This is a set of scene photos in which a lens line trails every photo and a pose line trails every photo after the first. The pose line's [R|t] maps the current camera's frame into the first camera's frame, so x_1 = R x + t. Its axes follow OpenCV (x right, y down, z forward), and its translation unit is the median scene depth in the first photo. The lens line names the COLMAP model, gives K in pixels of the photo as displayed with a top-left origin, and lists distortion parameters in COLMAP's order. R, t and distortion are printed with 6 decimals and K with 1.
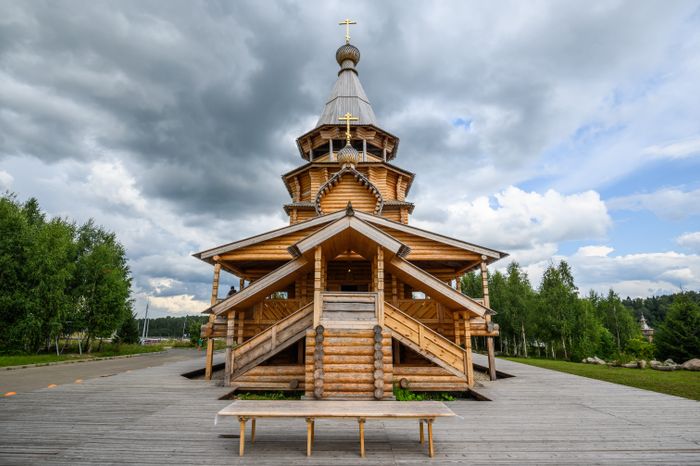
lens RADIAL K [[385.6, 0, 349.1], [0, 385.6, 231.9], [0, 0, 1]] dist [-0.028416, -0.000276]
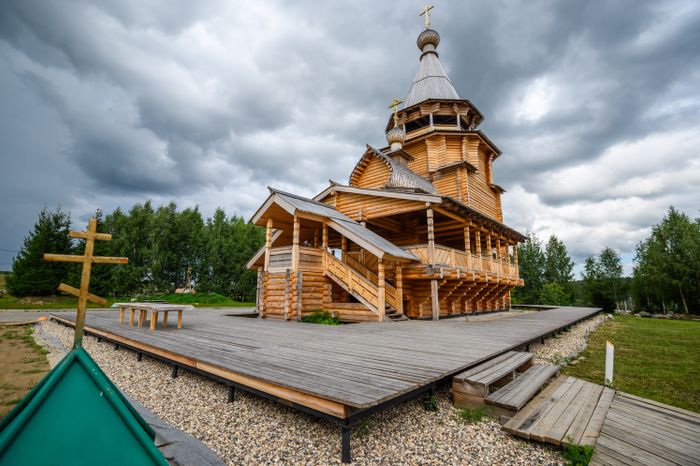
lens RADIAL K [[327.3, 0, 350.8], [0, 327.3, 231.0], [0, 0, 1]] dist [0.002042, 0.000014]
pose [[0.770292, -0.121383, -0.626032, 0.869109], [0.153175, 0.988194, -0.003132, 0.127513], [0.619022, -0.093480, 0.779791, 0.206321]]
